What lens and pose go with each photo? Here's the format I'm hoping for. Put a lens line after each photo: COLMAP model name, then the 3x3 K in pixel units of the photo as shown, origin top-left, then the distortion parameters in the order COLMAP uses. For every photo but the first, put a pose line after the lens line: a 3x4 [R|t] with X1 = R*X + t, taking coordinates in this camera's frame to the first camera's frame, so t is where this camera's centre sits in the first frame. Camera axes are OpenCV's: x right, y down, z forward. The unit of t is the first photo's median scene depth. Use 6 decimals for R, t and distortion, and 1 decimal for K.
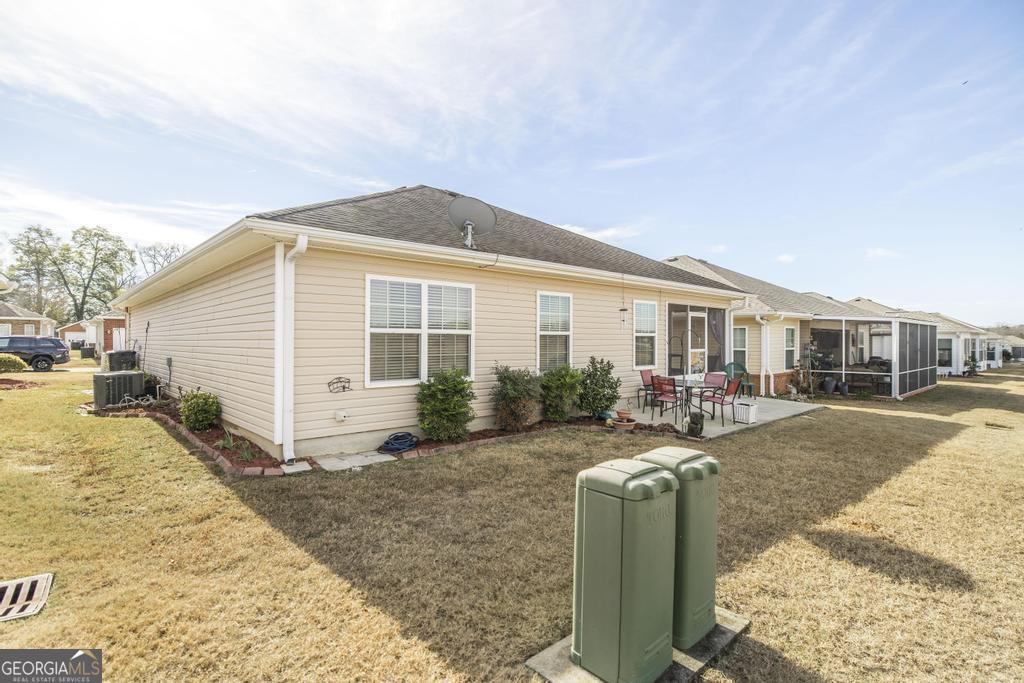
lens RADIAL K [[503.0, 0, 514.7], [0, 503.0, 343.3], [0, 0, 1]] dist [0.000426, 0.000274]
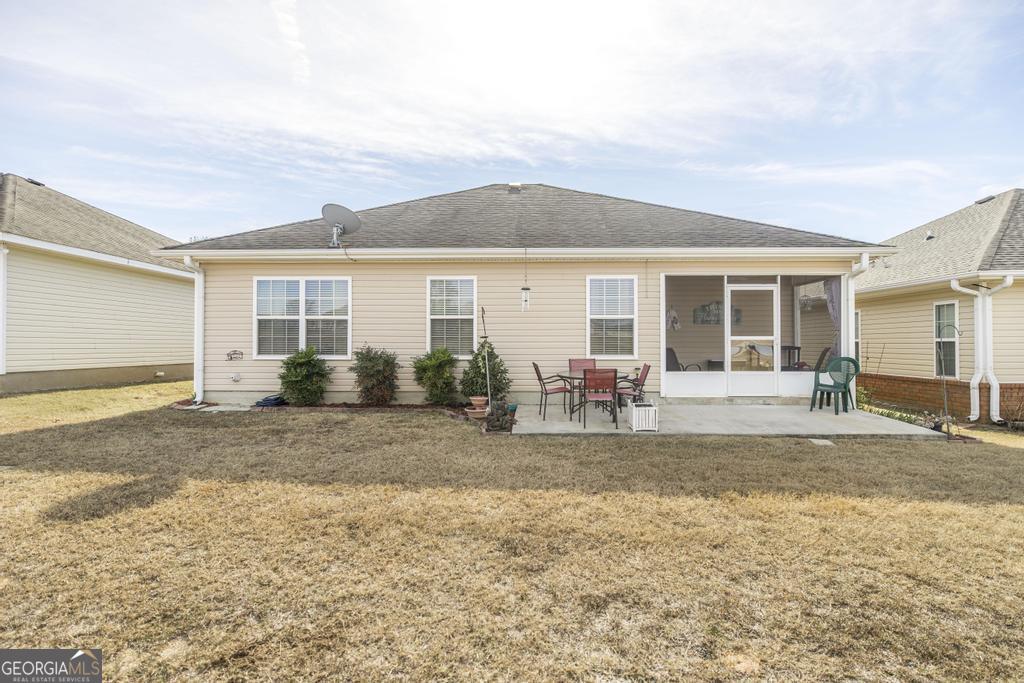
lens RADIAL K [[518.6, 0, 513.1], [0, 518.6, 338.5], [0, 0, 1]] dist [-0.009575, 0.000892]
pose [[0.716292, -0.004207, -0.697788, 0.345073], [-0.003860, 0.999943, -0.009991, 0.012468], [0.697790, 0.009850, 0.716235, 0.138139]]
